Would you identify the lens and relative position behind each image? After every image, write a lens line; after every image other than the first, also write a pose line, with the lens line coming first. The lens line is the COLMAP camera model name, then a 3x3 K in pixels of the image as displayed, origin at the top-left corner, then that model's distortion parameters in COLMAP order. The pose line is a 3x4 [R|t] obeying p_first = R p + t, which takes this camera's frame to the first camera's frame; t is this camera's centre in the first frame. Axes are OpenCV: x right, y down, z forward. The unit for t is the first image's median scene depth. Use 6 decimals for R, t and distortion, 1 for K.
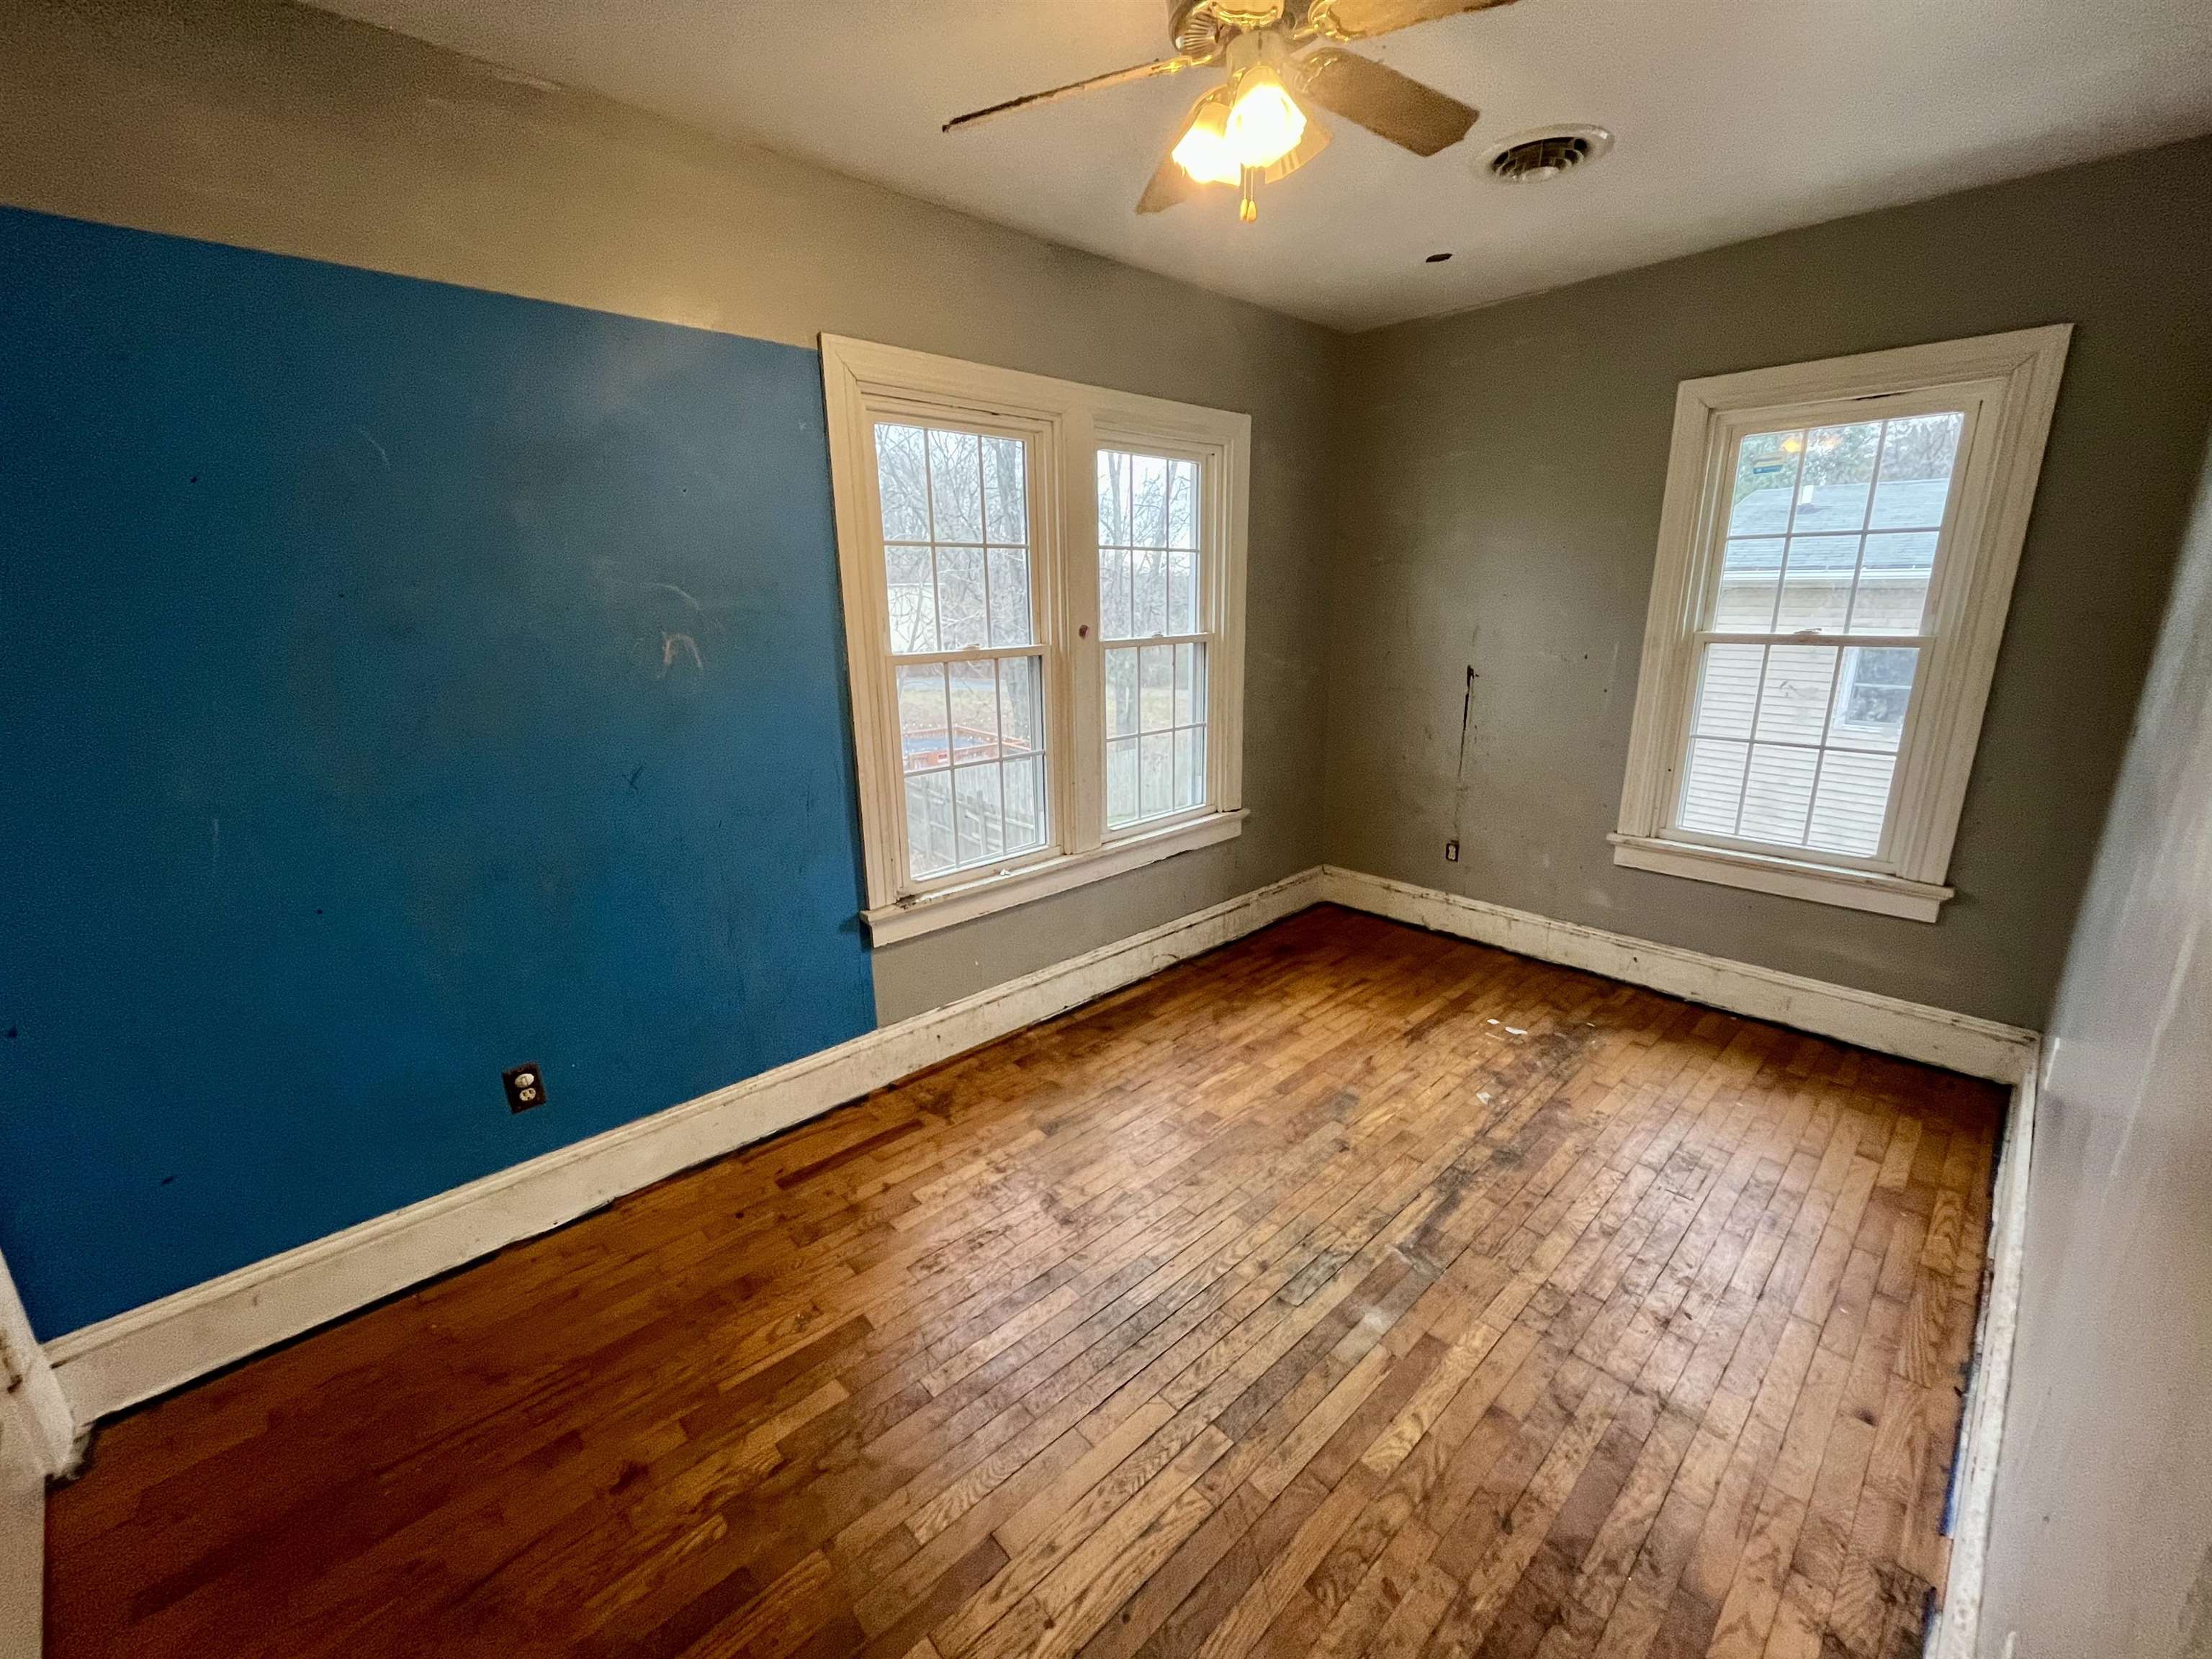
lens RADIAL K [[894.9, 0, 1104.2], [0, 894.9, 827.0], [0, 0, 1]] dist [-0.007493, 0.000077]
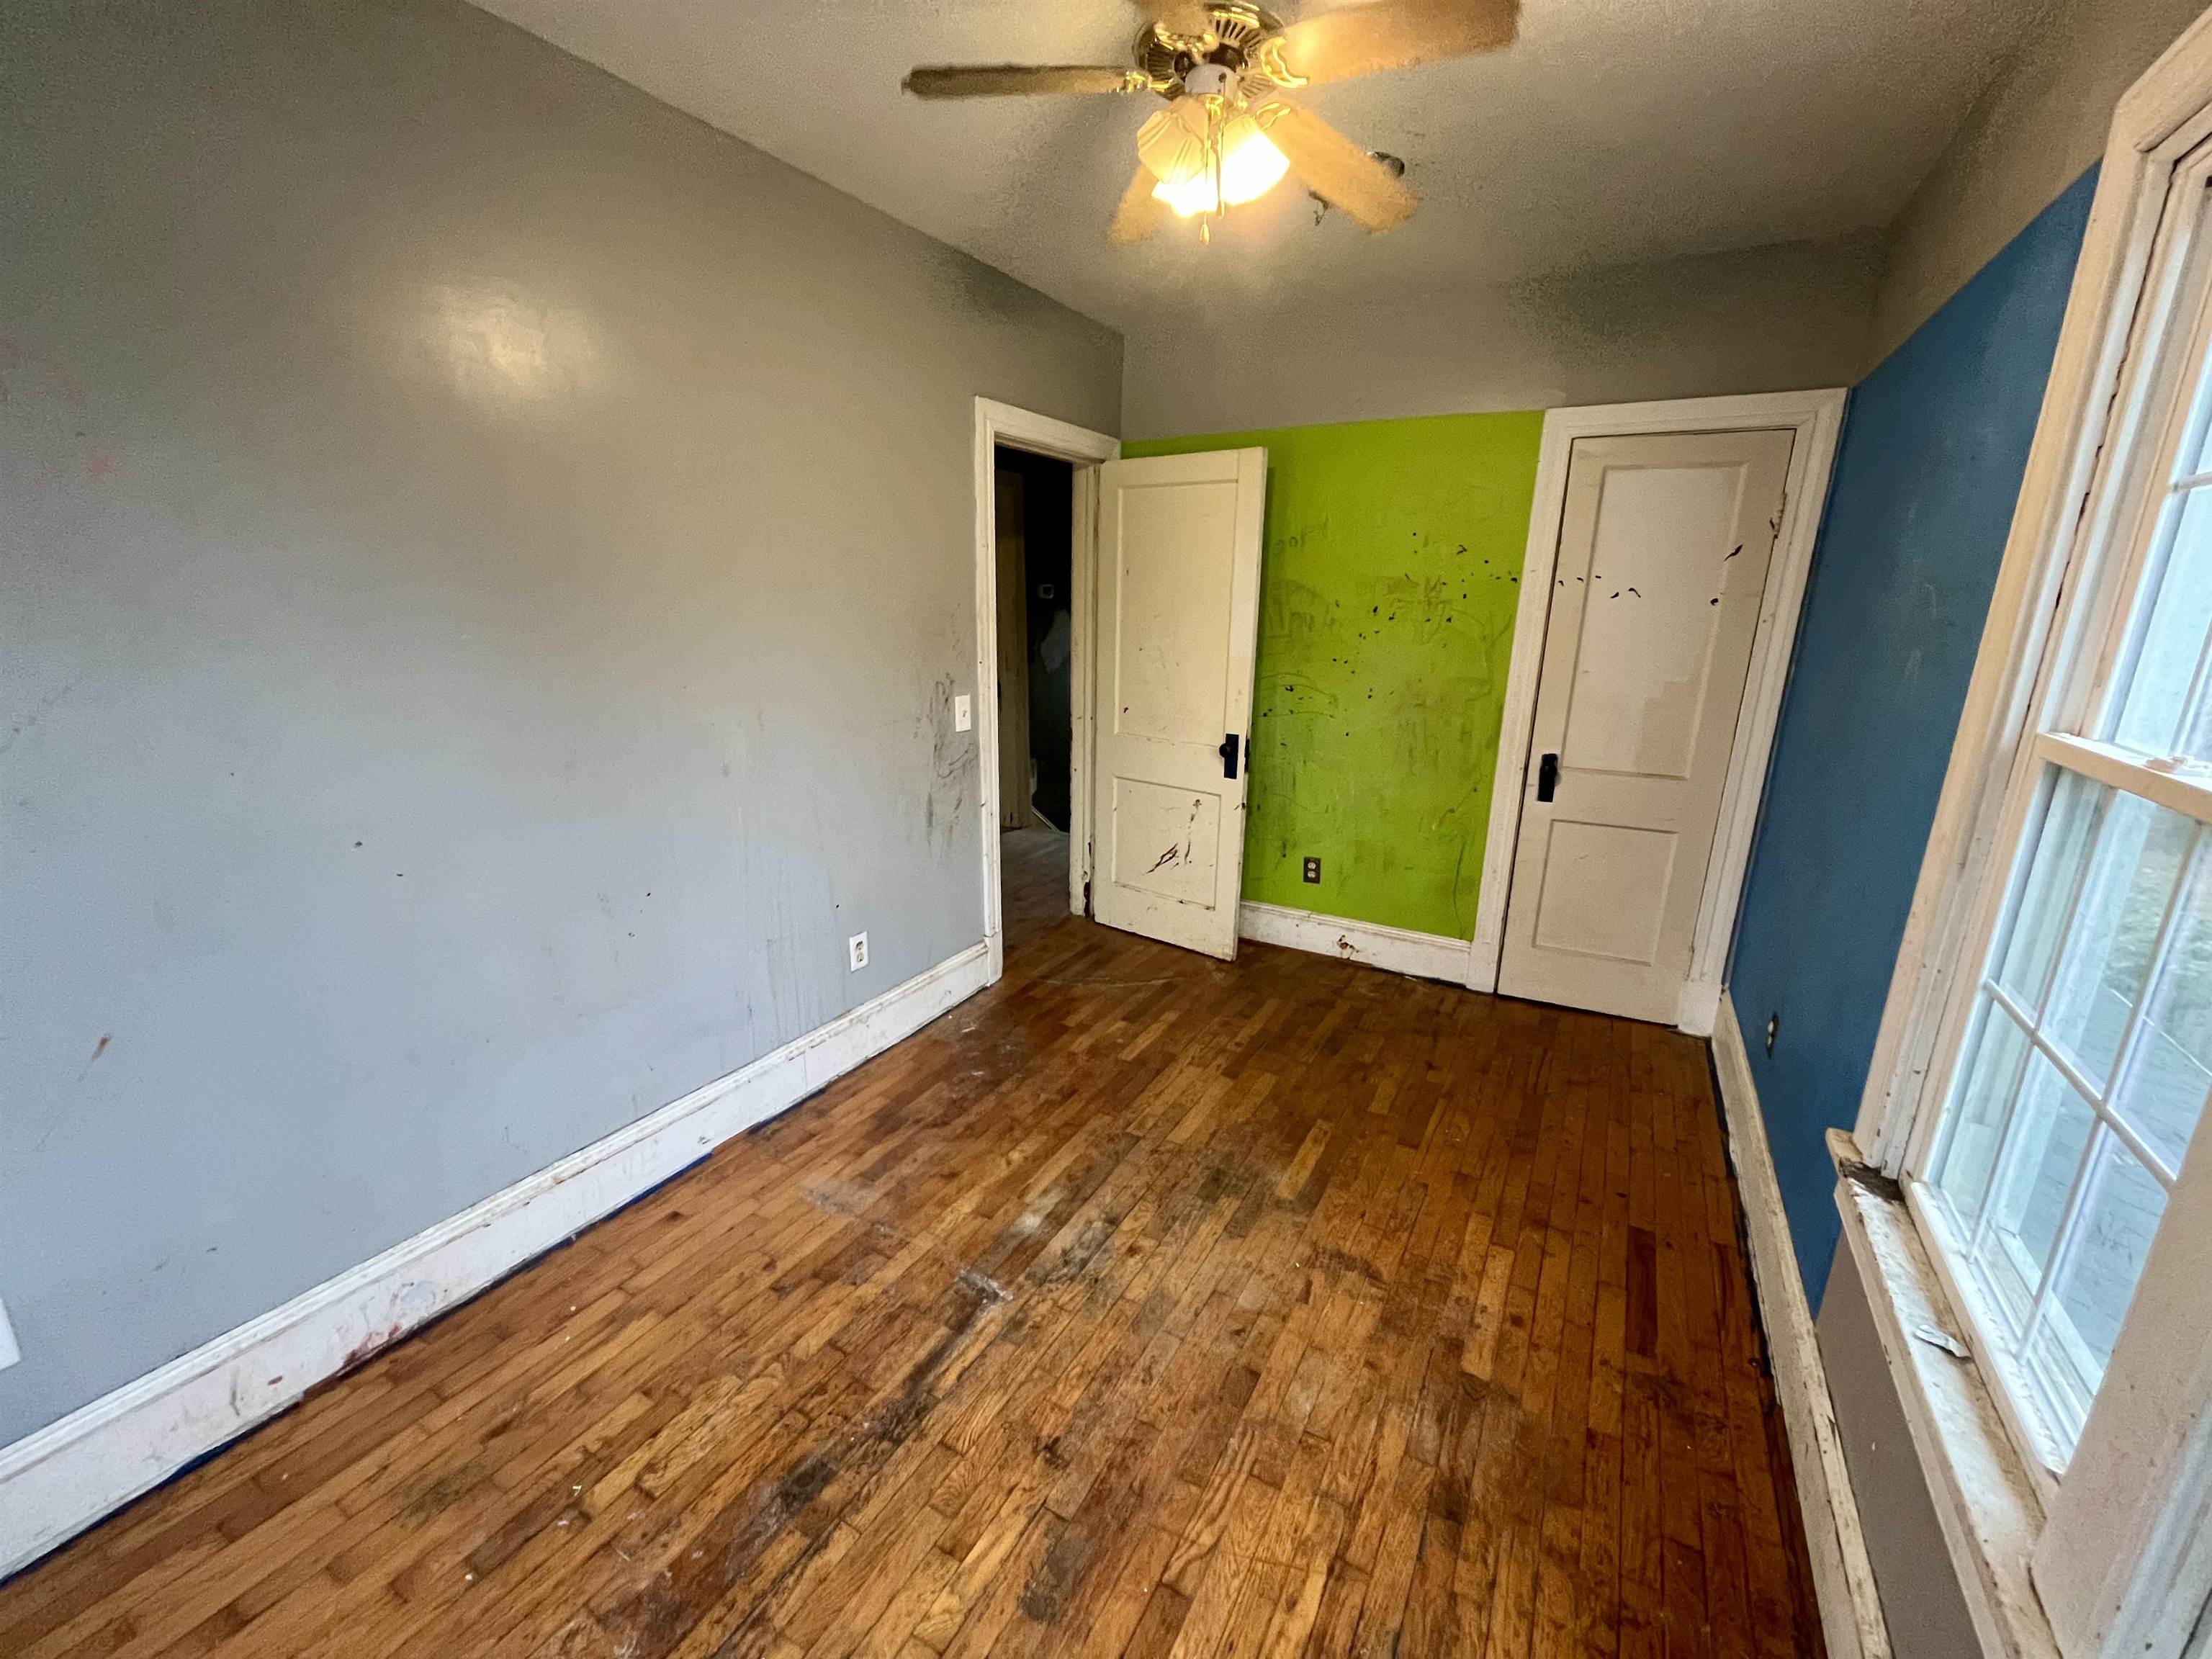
lens RADIAL K [[894.9, 0, 1105.7], [0, 894.9, 834.6], [0, 0, 1]] dist [-0.007493, 0.000077]
pose [[-0.957396, 0.078673, -0.277854, 0.449486], [-0.070524, 0.869343, 0.489152, -0.418859], [0.280033, 0.487907, -0.826757, 1.588326]]
